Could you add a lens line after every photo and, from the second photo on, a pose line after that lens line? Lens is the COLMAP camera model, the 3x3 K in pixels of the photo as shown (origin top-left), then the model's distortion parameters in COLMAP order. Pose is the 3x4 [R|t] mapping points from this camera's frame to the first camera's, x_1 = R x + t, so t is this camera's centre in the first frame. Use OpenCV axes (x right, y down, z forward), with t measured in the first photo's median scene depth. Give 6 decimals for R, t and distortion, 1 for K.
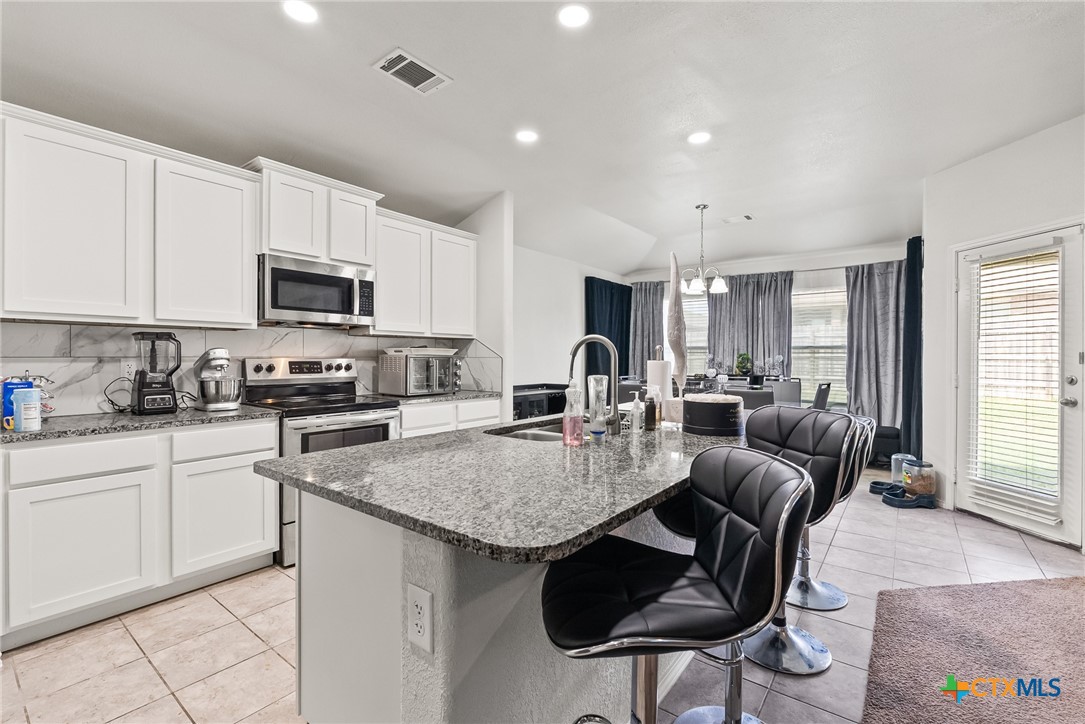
lens RADIAL K [[475.3, 0, 545.5], [0, 475.3, 360.7], [0, 0, 1]] dist [-0.000584, -0.000216]
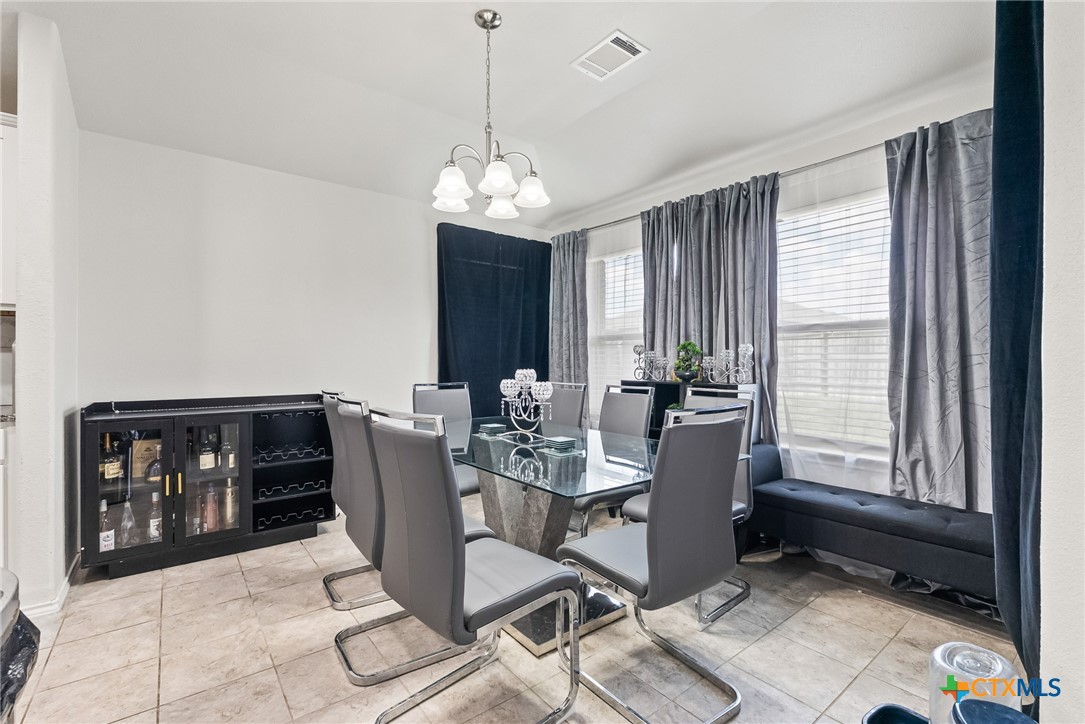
lens RADIAL K [[475.3, 0, 538.7], [0, 475.3, 363.7], [0, 0, 1]] dist [-0.000584, -0.000216]
pose [[0.967756, -0.000613, -0.251890, 0.404048], [-0.000374, 0.999992, -0.003871, 0.011085], [0.251891, 0.003841, 0.967748, 0.460062]]
